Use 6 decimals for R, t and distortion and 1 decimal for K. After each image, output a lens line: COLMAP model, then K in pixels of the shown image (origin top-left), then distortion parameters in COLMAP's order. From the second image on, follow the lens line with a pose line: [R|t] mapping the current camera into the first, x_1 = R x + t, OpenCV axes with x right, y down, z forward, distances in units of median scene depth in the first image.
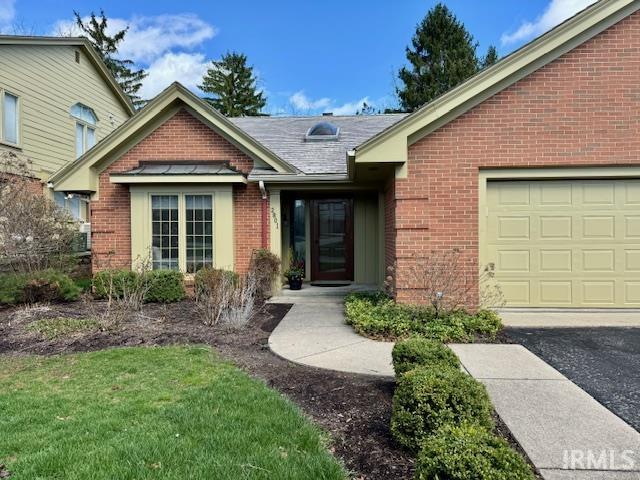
lens RADIAL K [[479.9, 0, 320.0], [0, 479.9, 240.0], [0, 0, 1]] dist [0.083037, -0.001141]
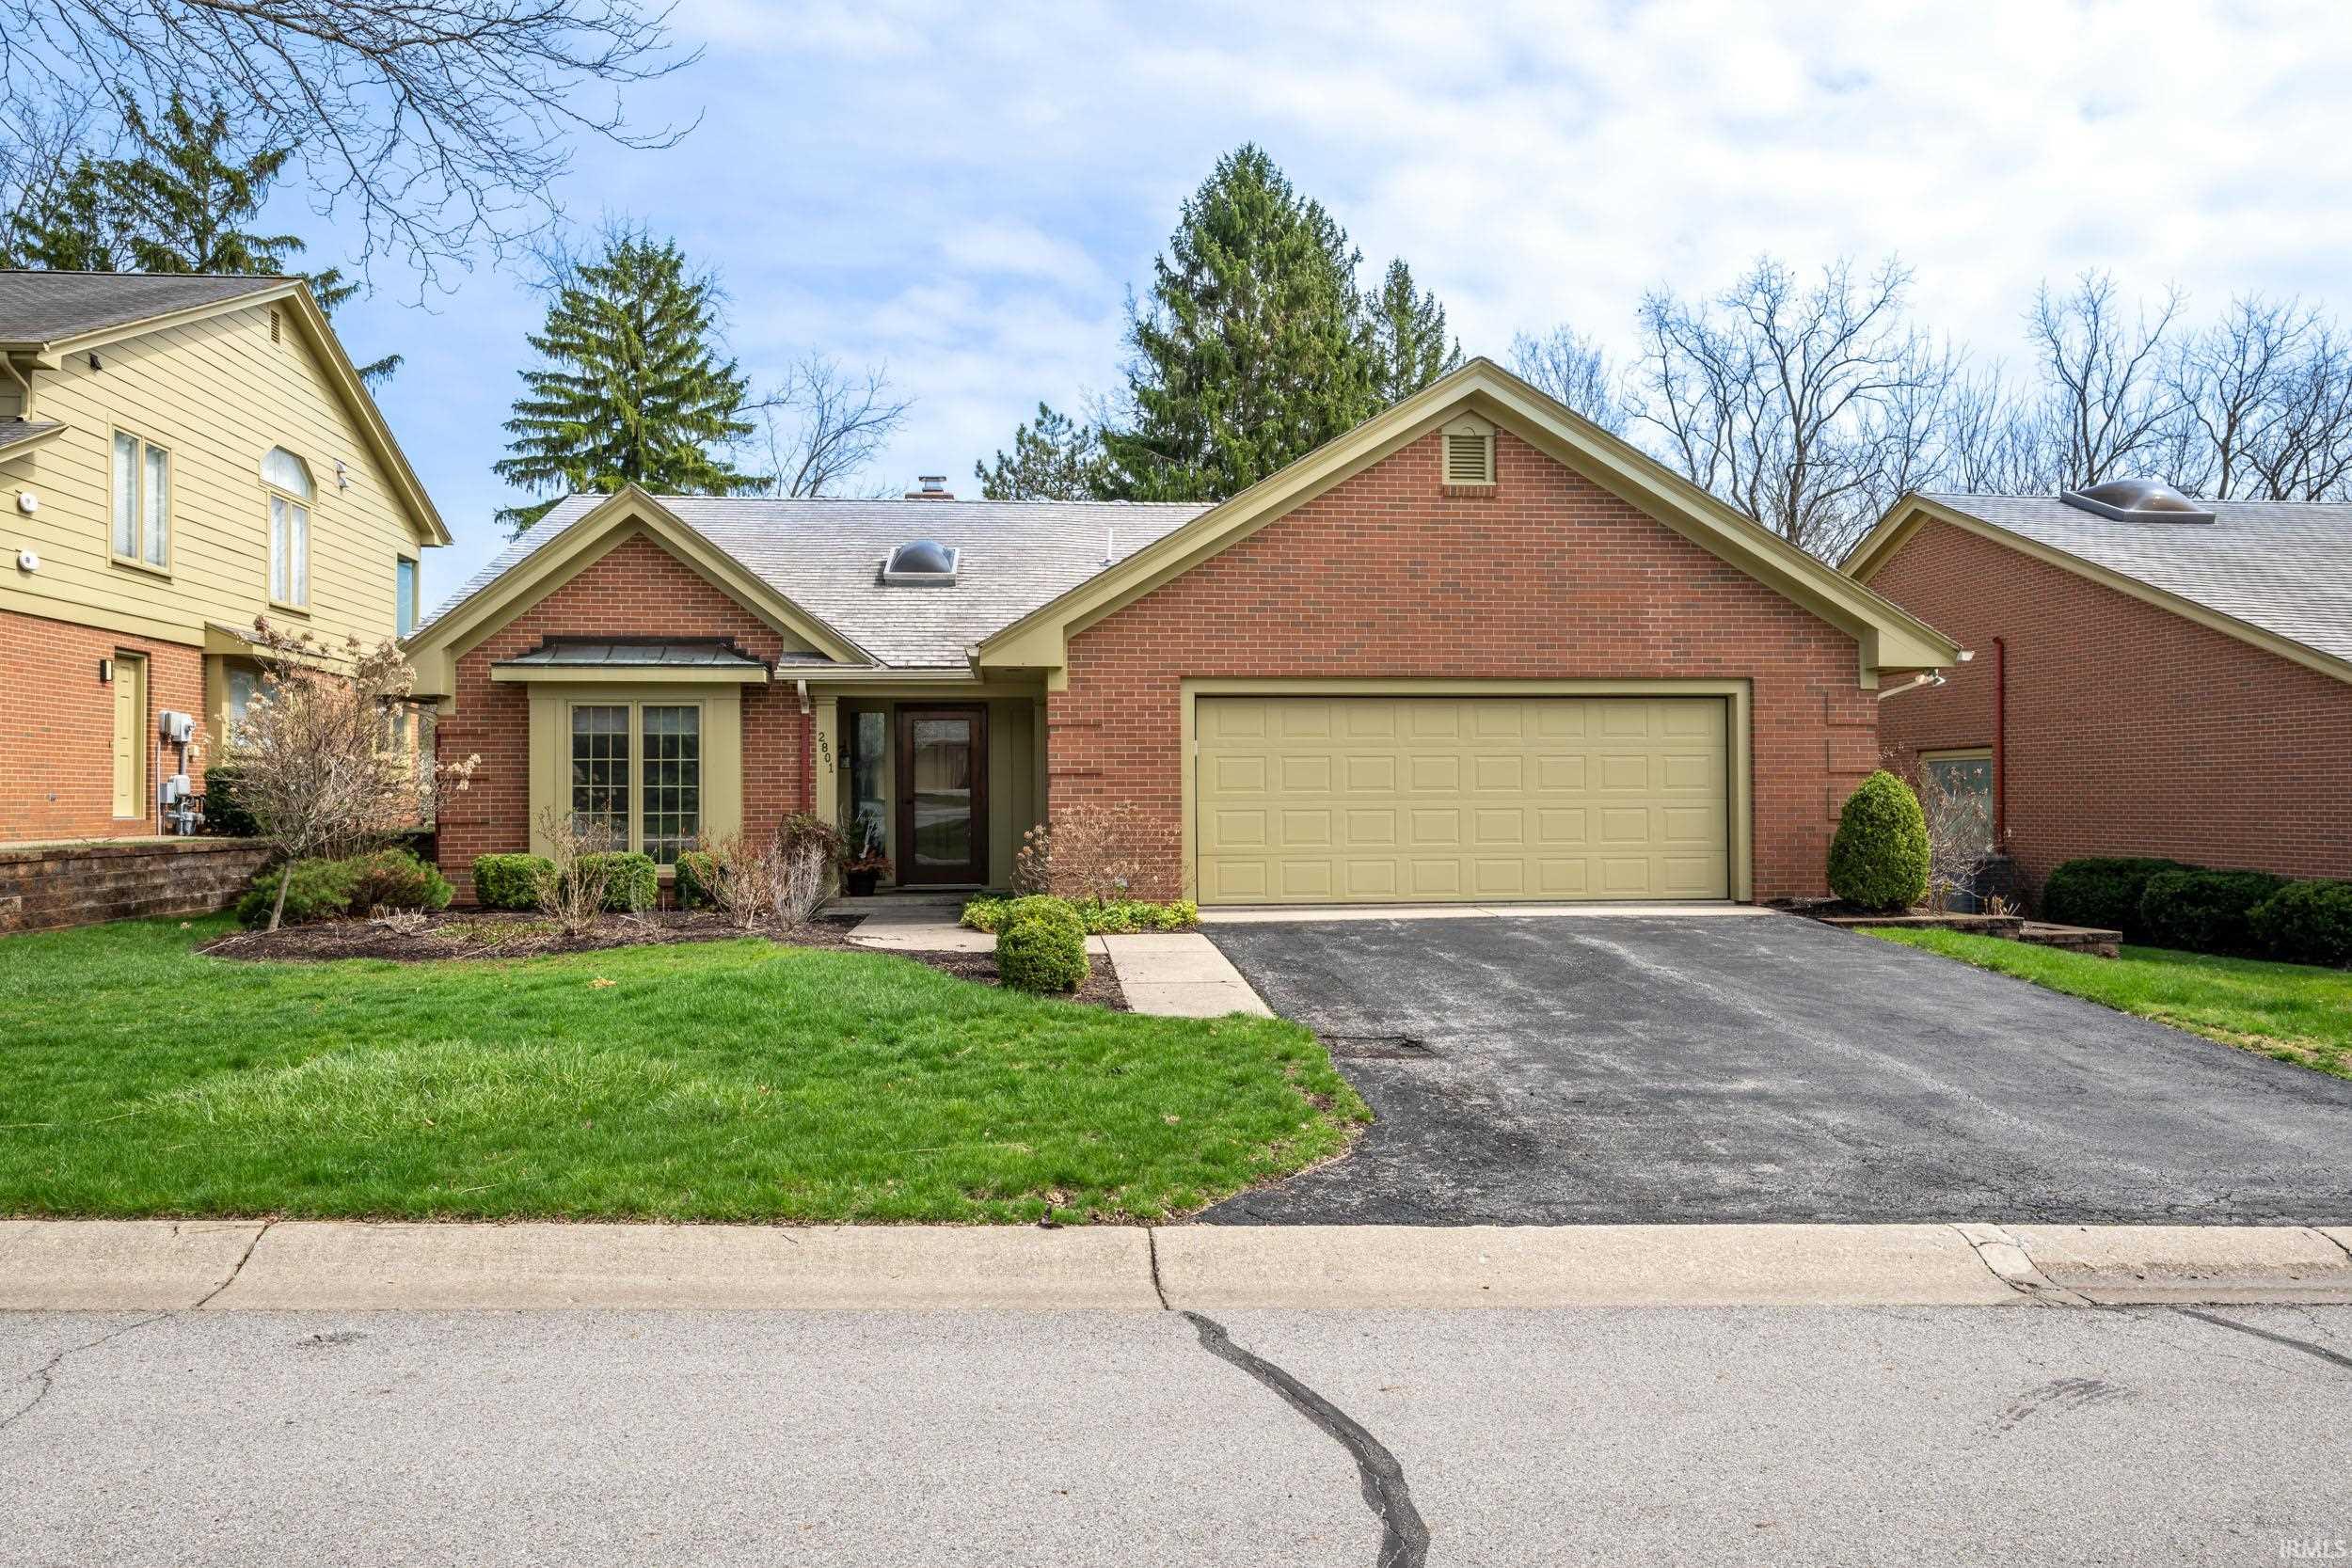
lens RADIAL K [[1818.7, 0, 1202.6], [0, 1818.7, 776.3], [0, 0, 1]] dist [-0.003860, -0.005784]
pose [[0.986233, 0.002537, 0.165340, -0.020359], [0.001227, 0.999743, -0.022658, 0.021671], [-0.165355, 0.022549, 0.985976, -0.911949]]
